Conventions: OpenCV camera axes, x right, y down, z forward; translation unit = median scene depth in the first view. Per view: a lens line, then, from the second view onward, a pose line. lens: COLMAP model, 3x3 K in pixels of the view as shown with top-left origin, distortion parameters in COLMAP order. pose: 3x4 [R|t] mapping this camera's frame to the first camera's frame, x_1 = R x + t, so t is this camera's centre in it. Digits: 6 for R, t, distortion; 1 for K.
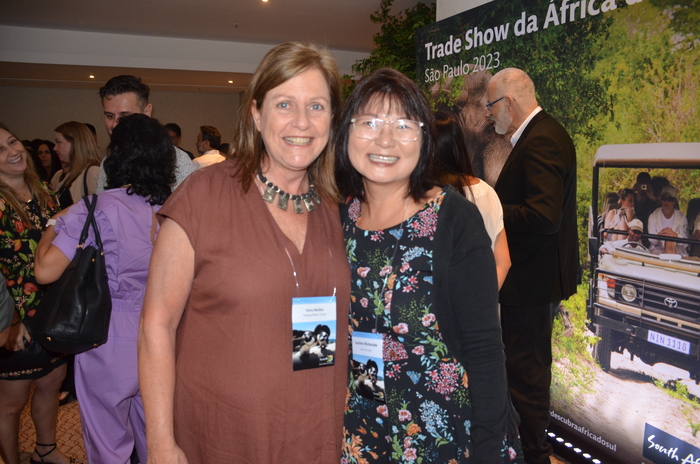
lens RADIAL K [[545.5, 0, 350.0], [0, 545.5, 232.0], [0, 0, 1]] dist [-0.156834, 0.108547]
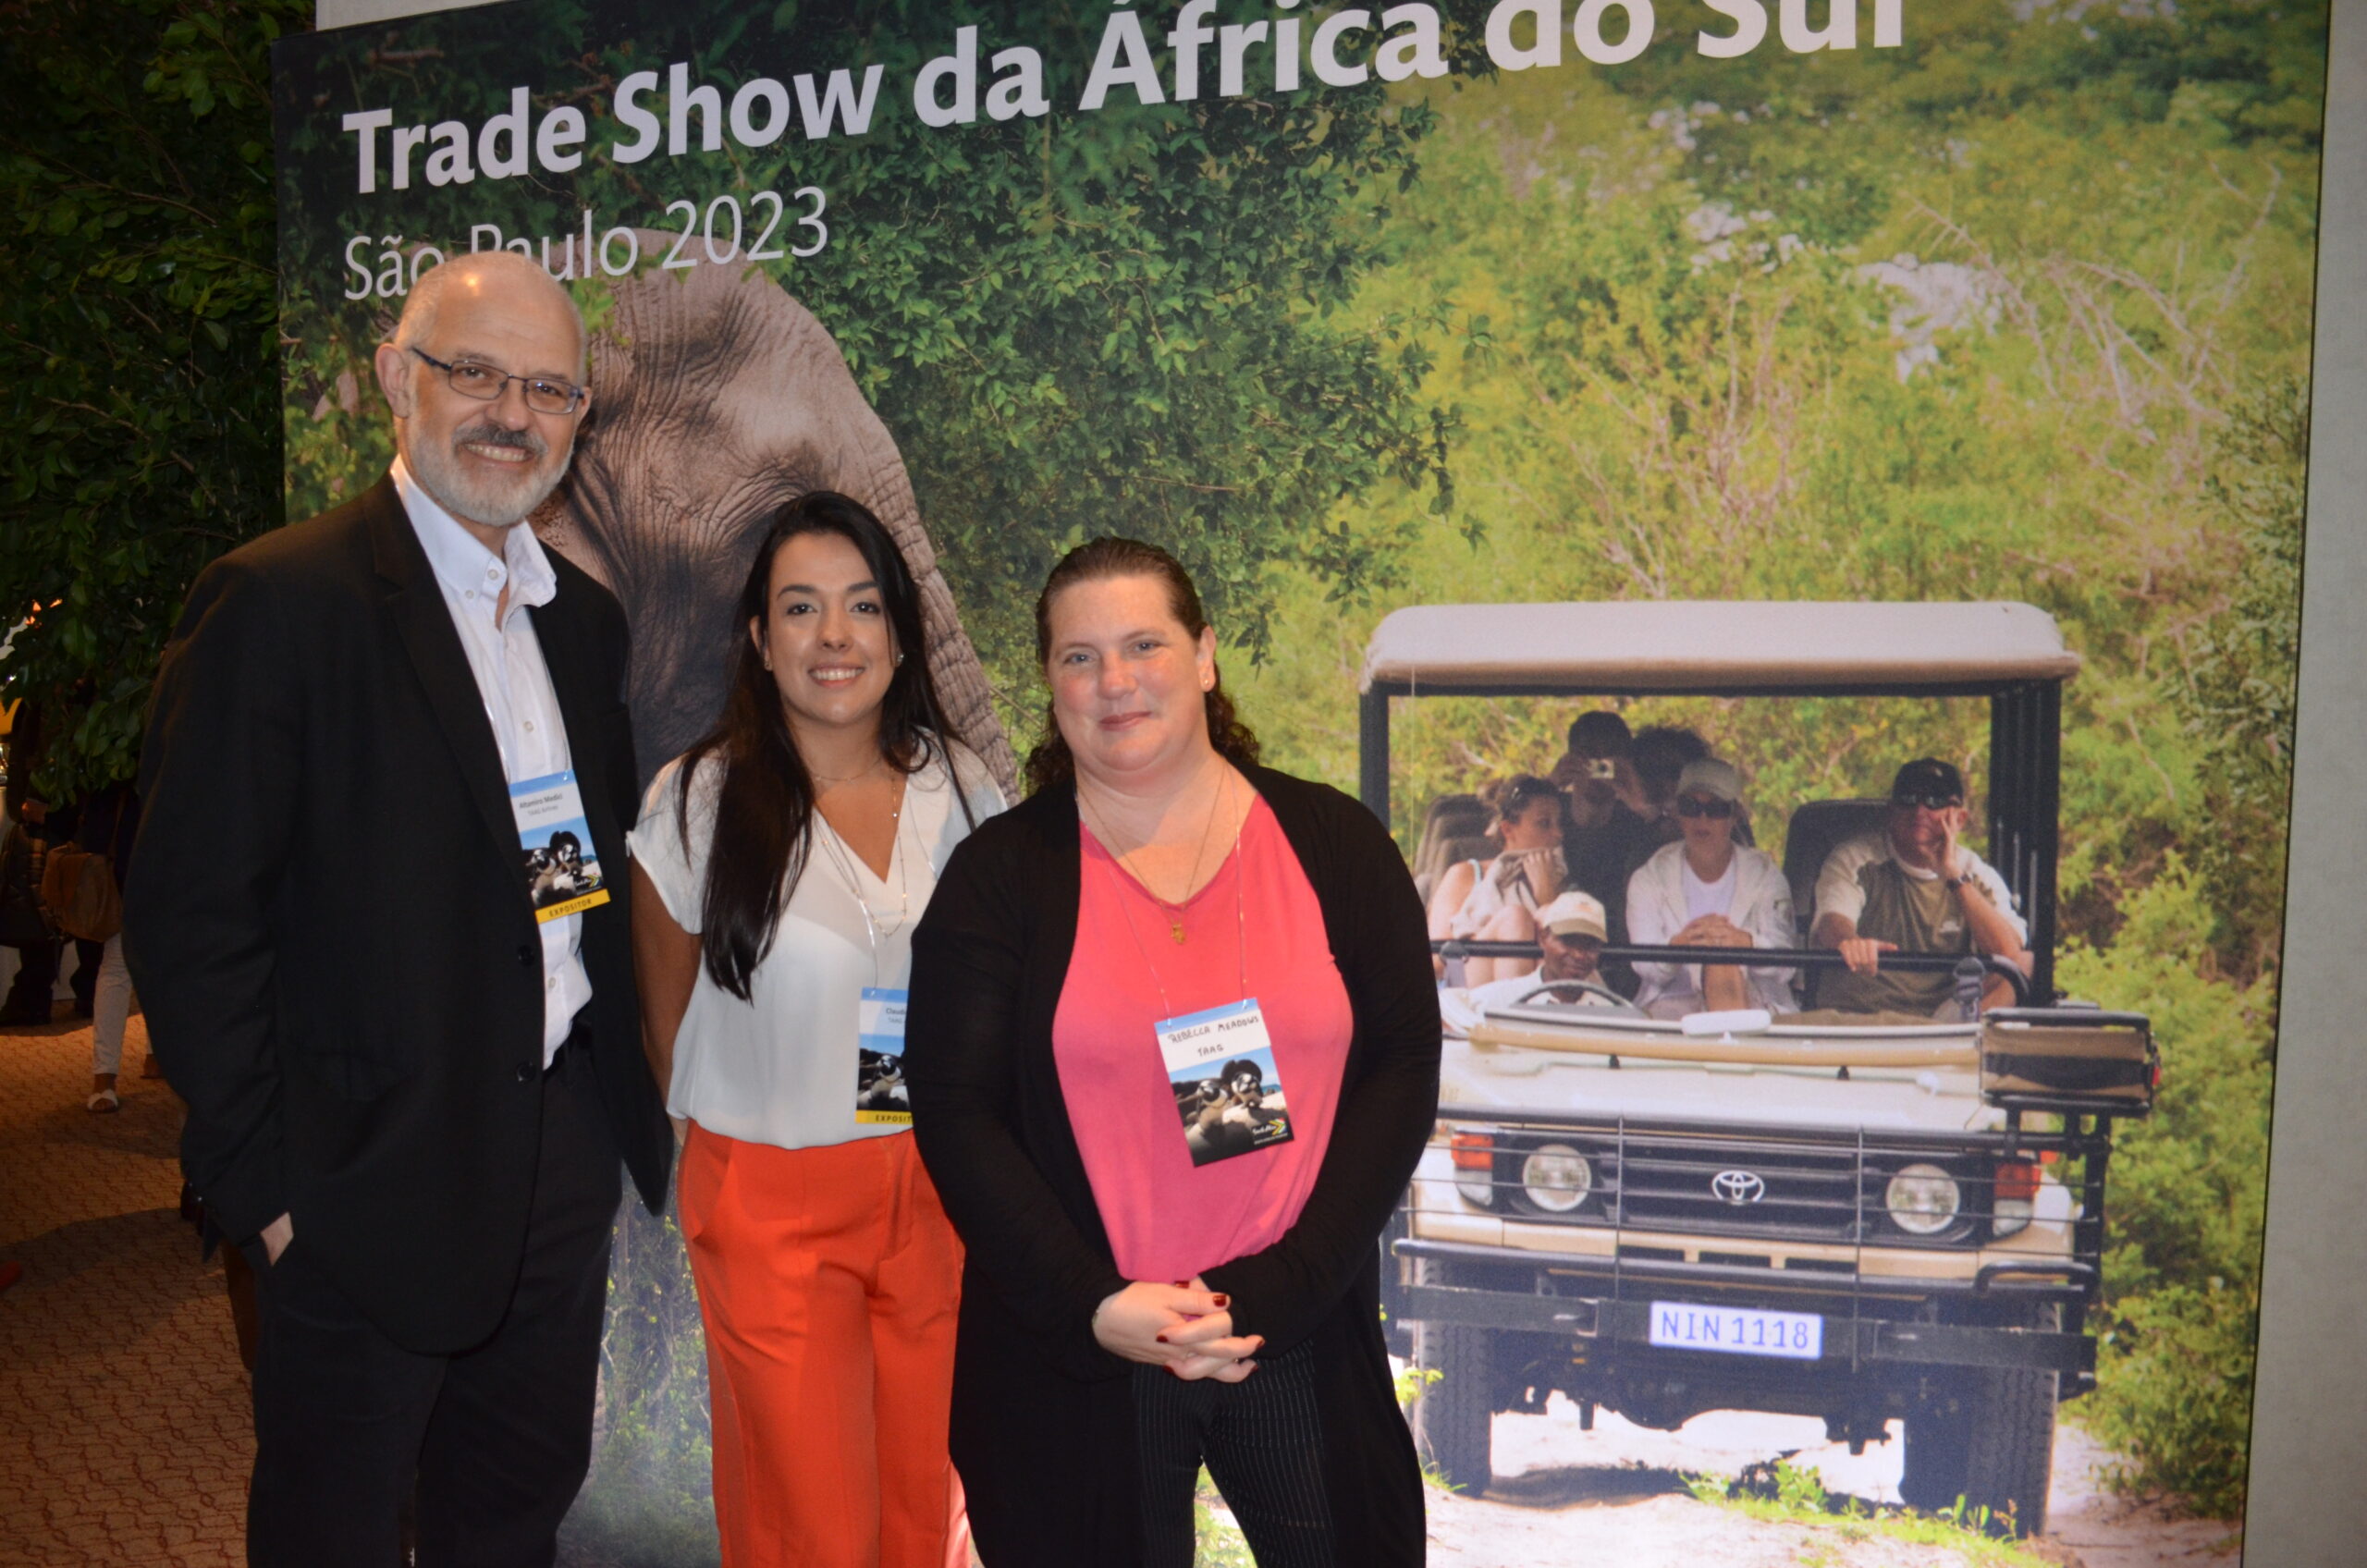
lens RADIAL K [[1844.4, 0, 1183.5], [0, 1844.4, 784.0], [0, 0, 1]] dist [-0.156834, 0.108547]
pose [[0.678843, -0.059169, 0.731896, -0.234704], [0.102834, 0.994586, -0.014975, -0.081479], [-0.727047, 0.085430, 0.681252, 0.505051]]
